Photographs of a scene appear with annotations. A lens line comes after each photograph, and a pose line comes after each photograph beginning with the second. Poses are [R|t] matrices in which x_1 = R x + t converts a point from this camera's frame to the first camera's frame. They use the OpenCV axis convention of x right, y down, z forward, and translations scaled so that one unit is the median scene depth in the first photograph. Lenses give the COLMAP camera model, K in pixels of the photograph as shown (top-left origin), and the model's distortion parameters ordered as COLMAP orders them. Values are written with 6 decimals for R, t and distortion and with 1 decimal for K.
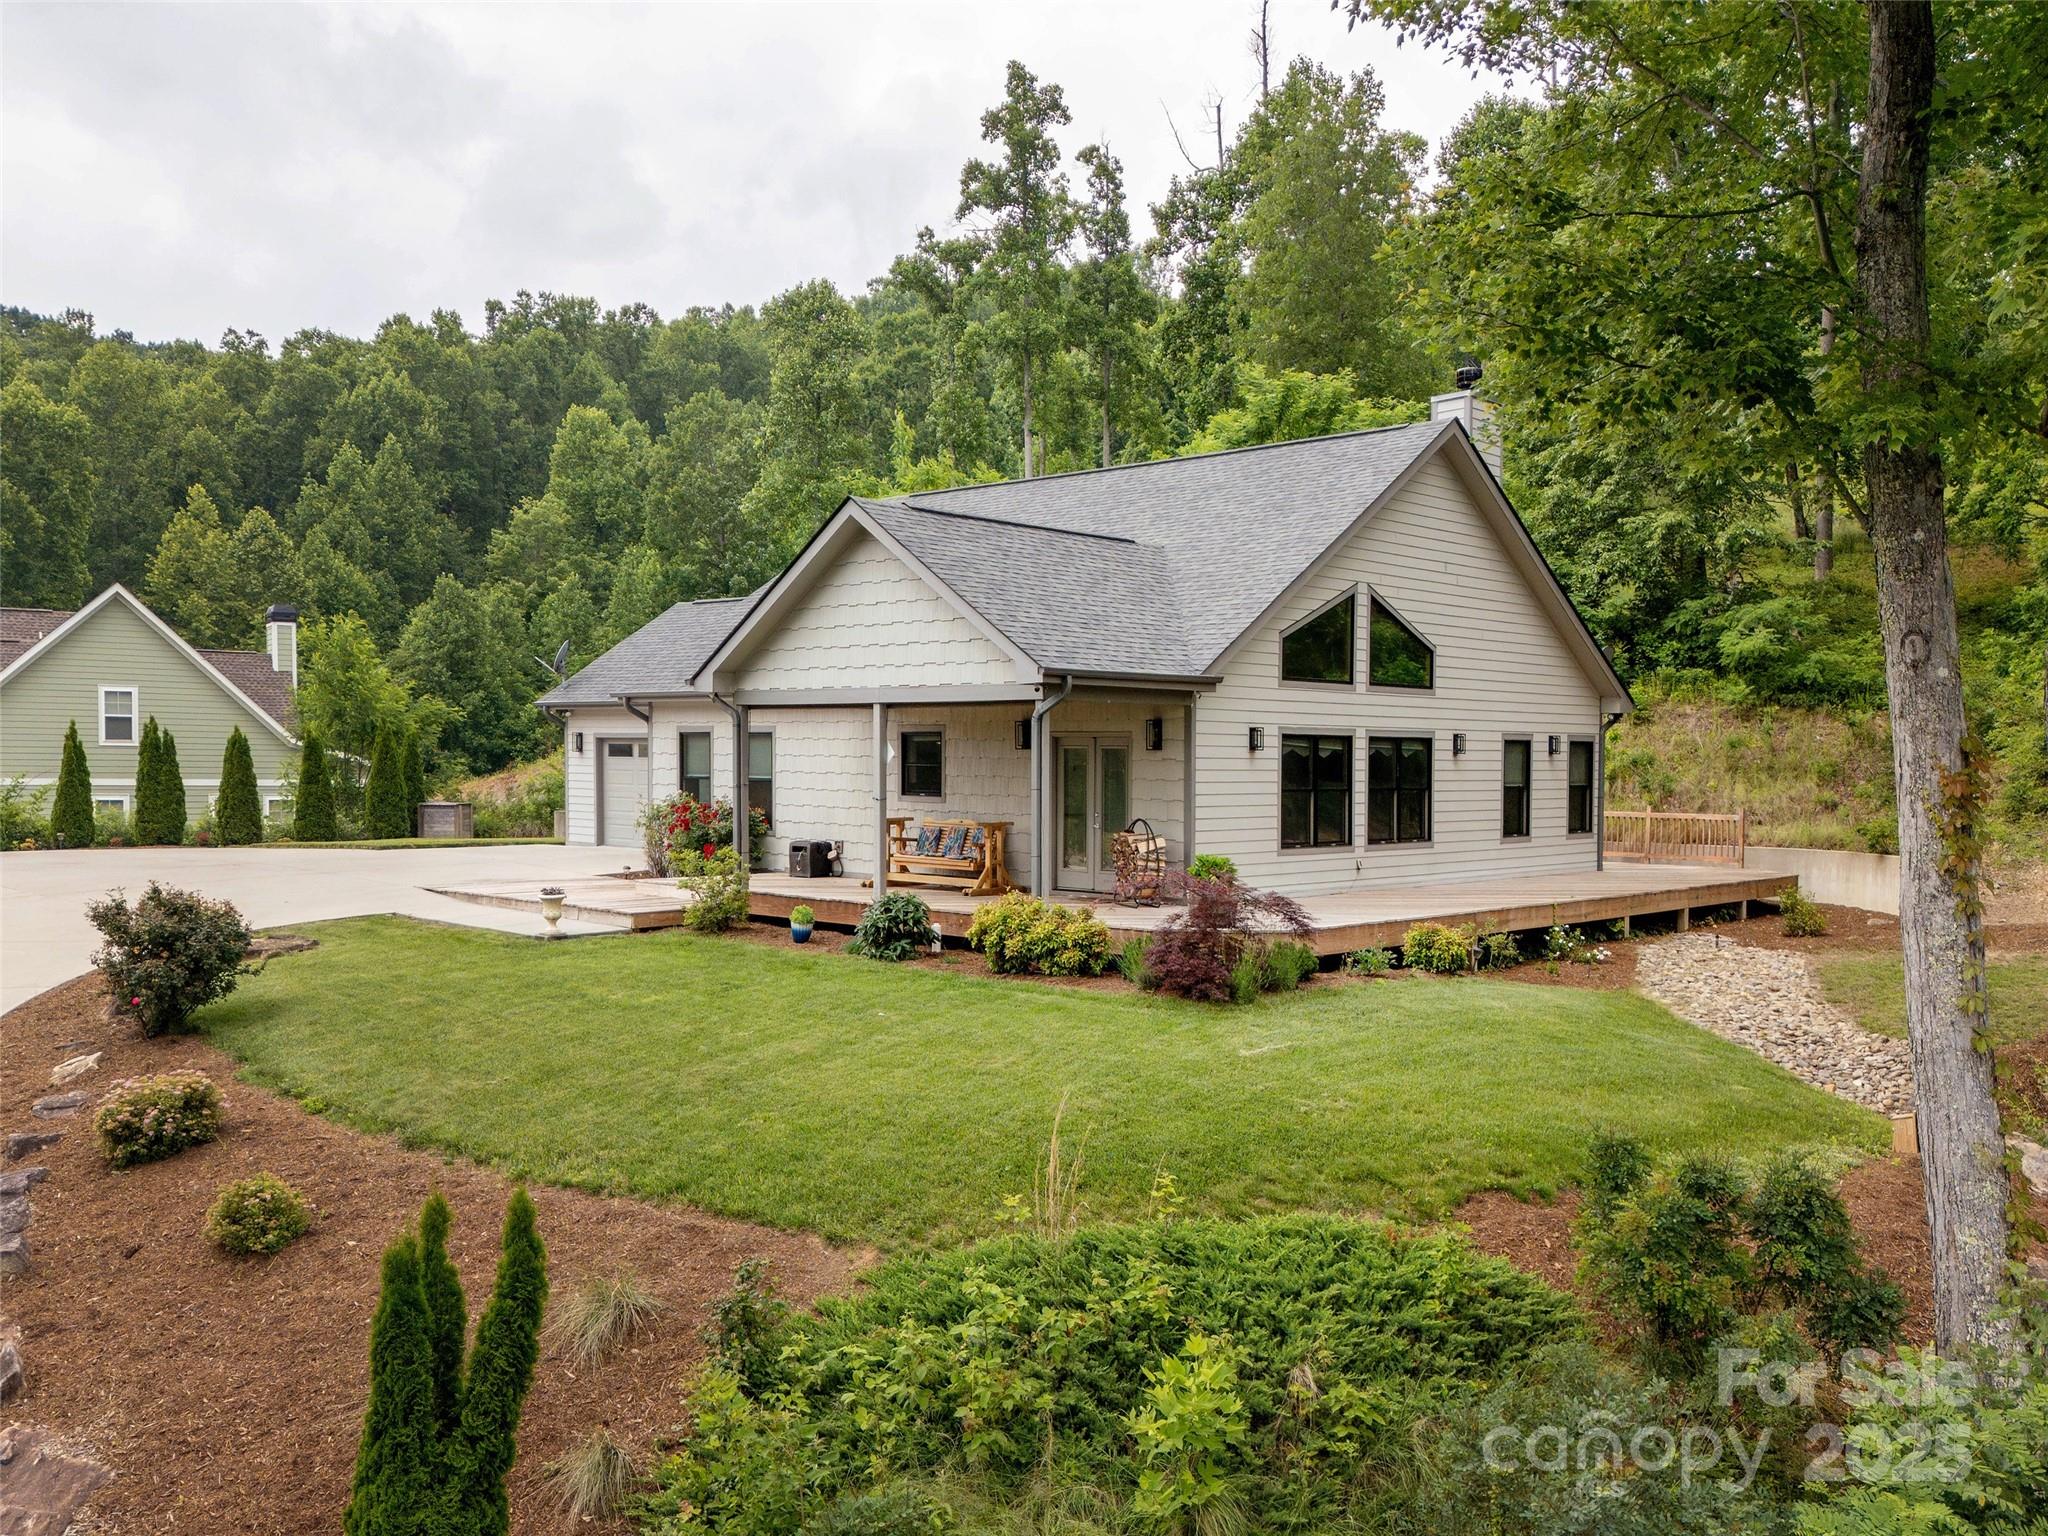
lens RADIAL K [[1657.3, 0, 1160.5], [0, 1657.3, 769.5], [0, 0, 1]] dist [0.044572, -0.115505]
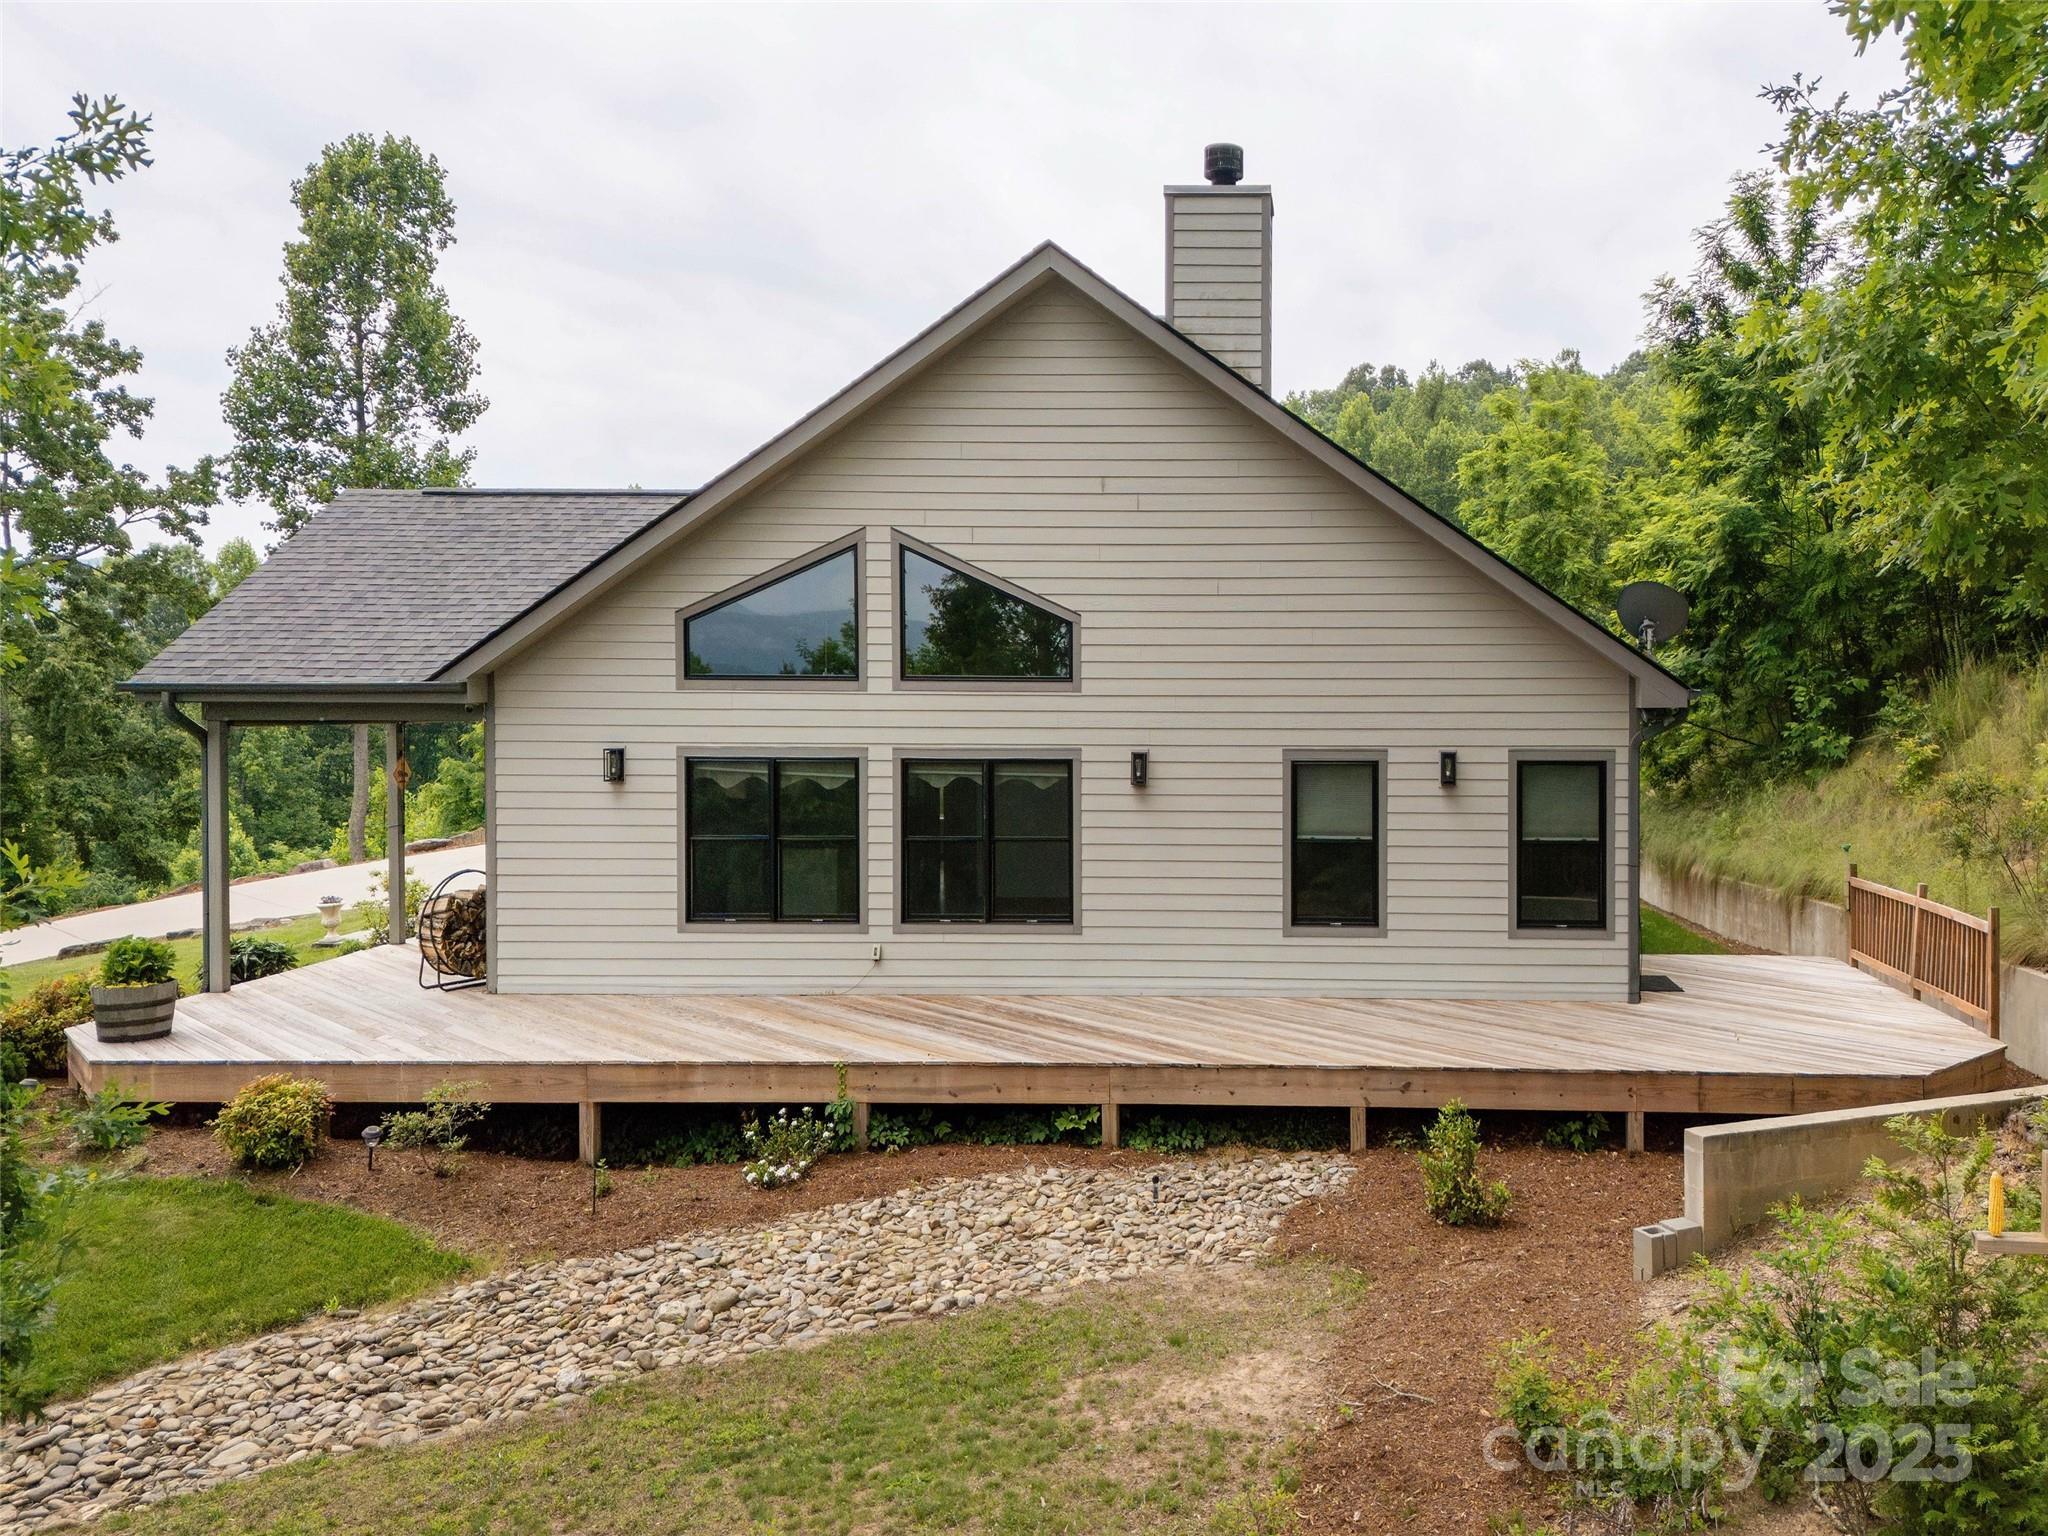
lens RADIAL K [[1447.9, 0, 1027.4], [0, 1447.9, 712.2], [0, 0, 1]] dist [0.081765, -0.069506]
pose [[0.643631, -0.039003, -0.764342, 0.569416], [-0.005711, 0.998428, -0.055756, -0.006264], [0.765315, 0.040252, 0.642396, 0.632162]]
